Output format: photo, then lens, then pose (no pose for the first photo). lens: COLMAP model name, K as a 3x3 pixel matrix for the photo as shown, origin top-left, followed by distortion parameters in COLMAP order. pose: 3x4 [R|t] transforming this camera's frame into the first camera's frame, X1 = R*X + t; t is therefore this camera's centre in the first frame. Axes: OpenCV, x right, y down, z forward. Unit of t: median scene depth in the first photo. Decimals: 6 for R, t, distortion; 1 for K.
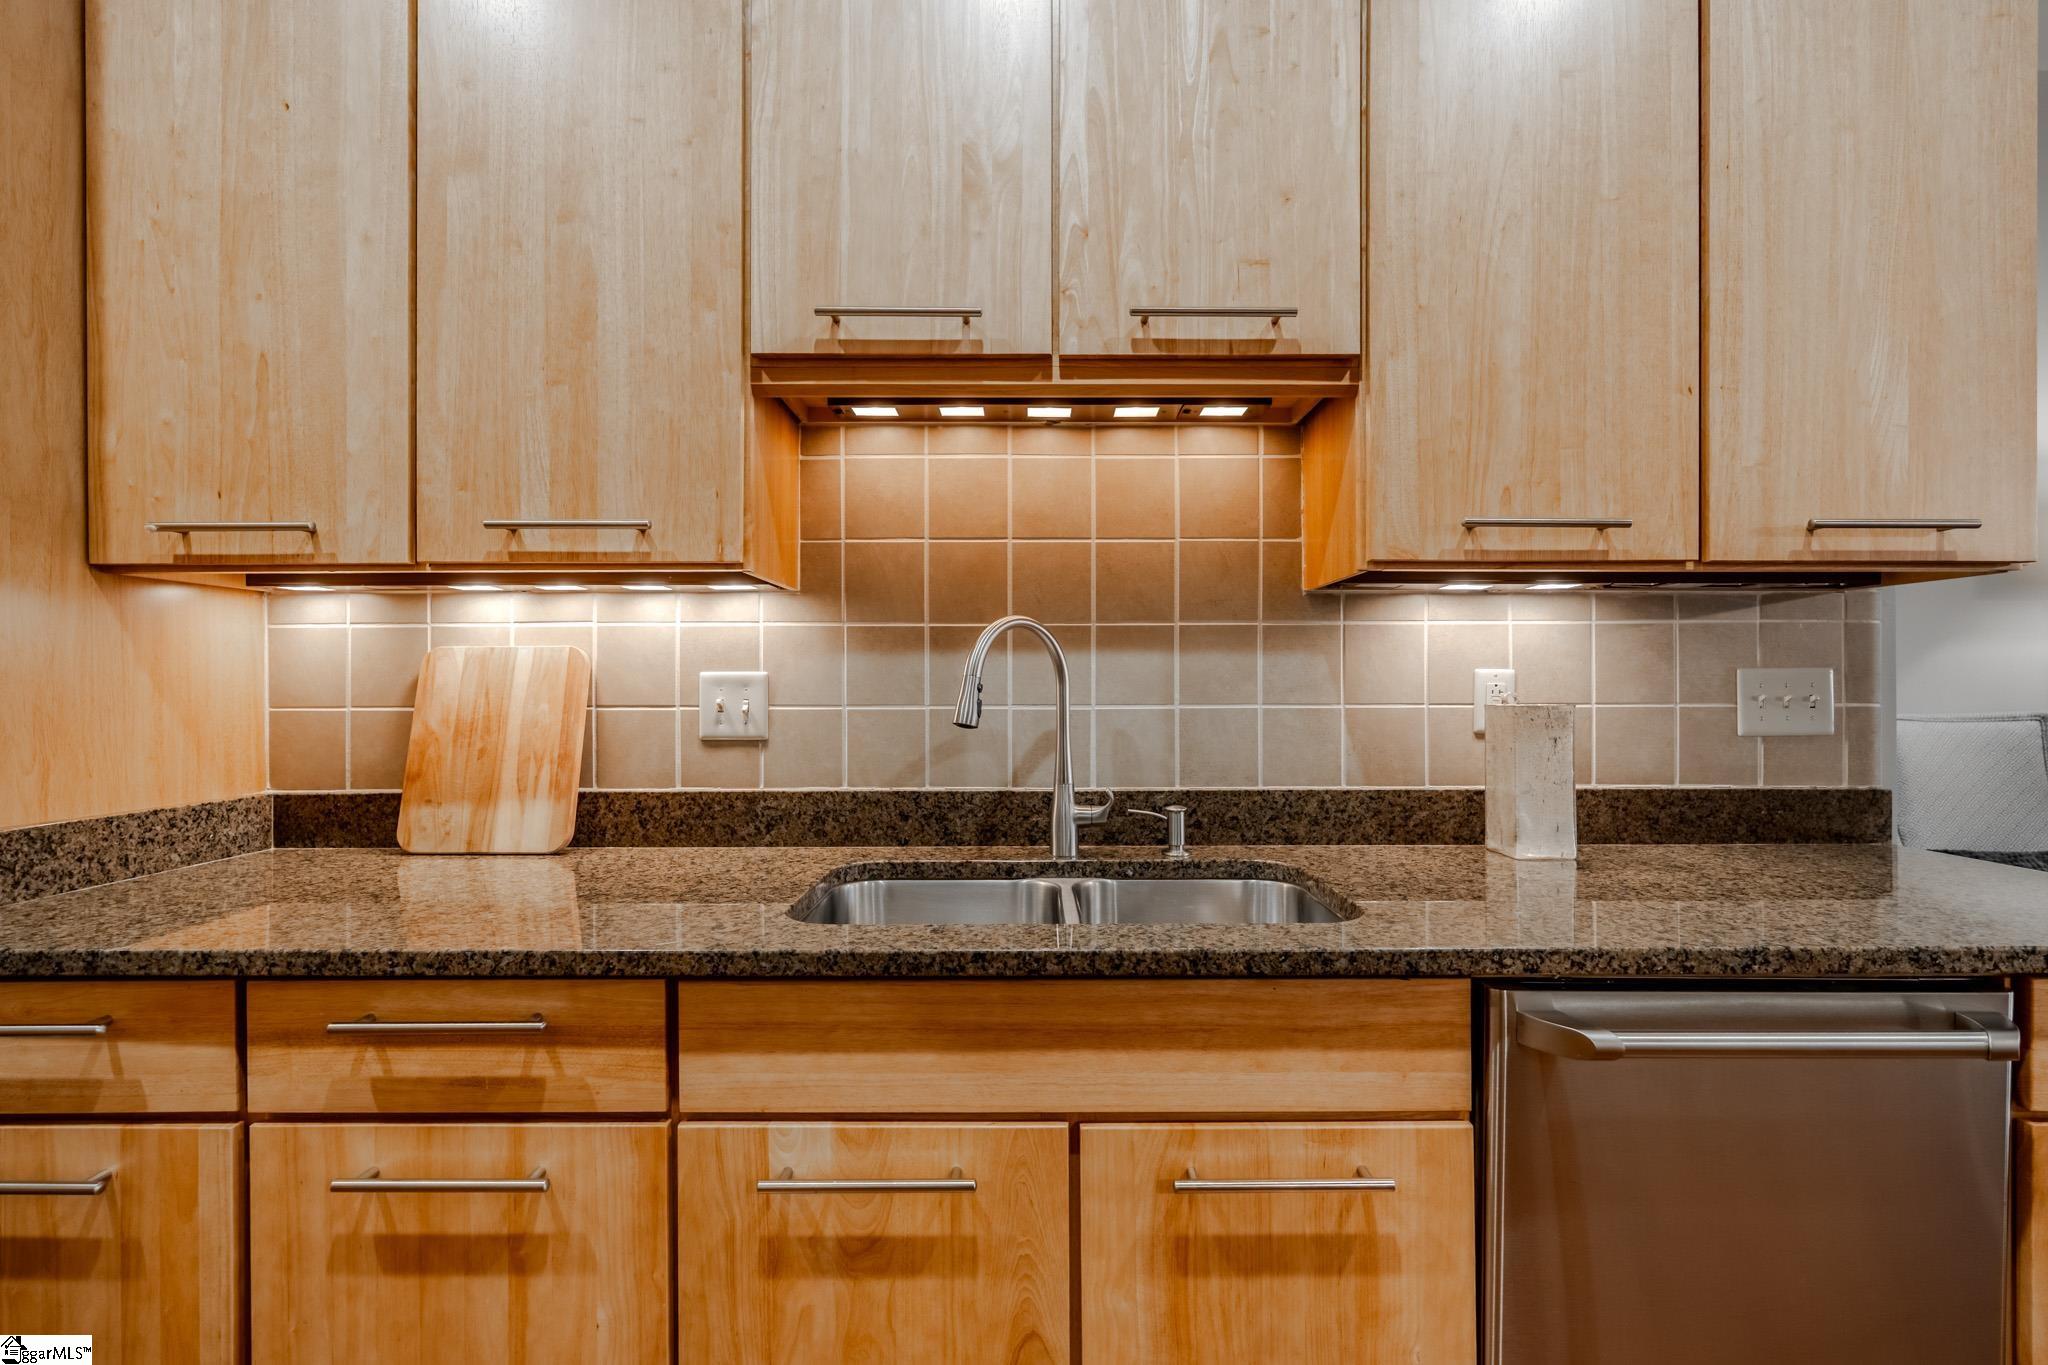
lens RADIAL K [[938.3, 0, 1228.7], [0, 938.3, 677.7], [0, 0, 1]] dist [-0.005439, 0.001301]
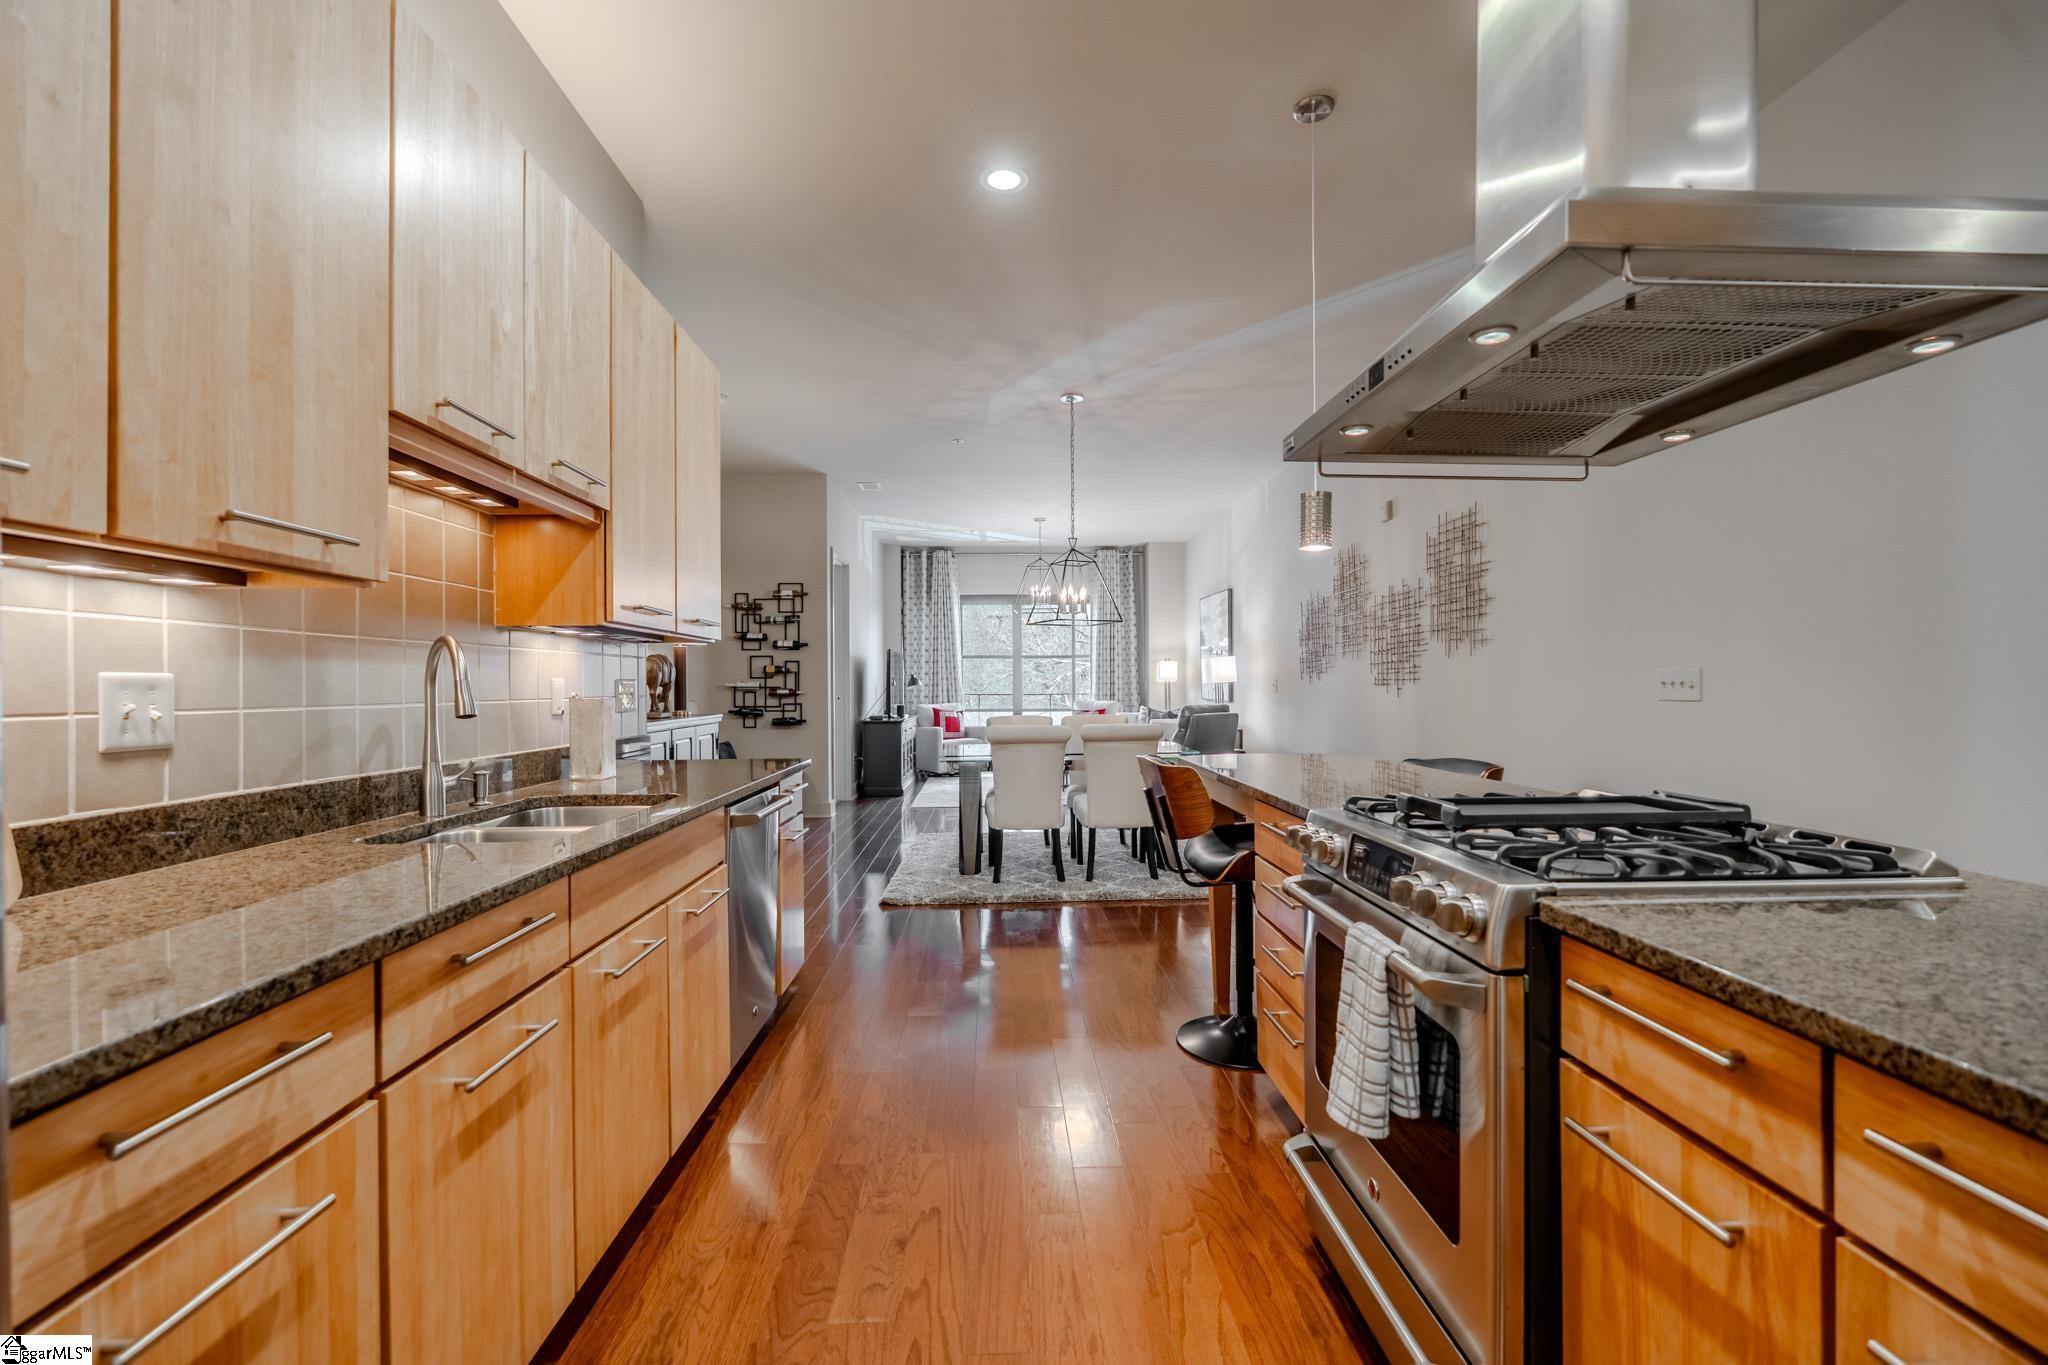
lens RADIAL K [[938.3, 0, 1005.0], [0, 938.3, 692.4], [0, 0, 1]] dist [-0.005439, 0.001301]
pose [[-0.024882, -0.005202, 0.999677, -1.453050], [0.004680, 0.999975, 0.005320, 0.010831], [-0.999679, 0.004810, -0.024857, 0.210284]]
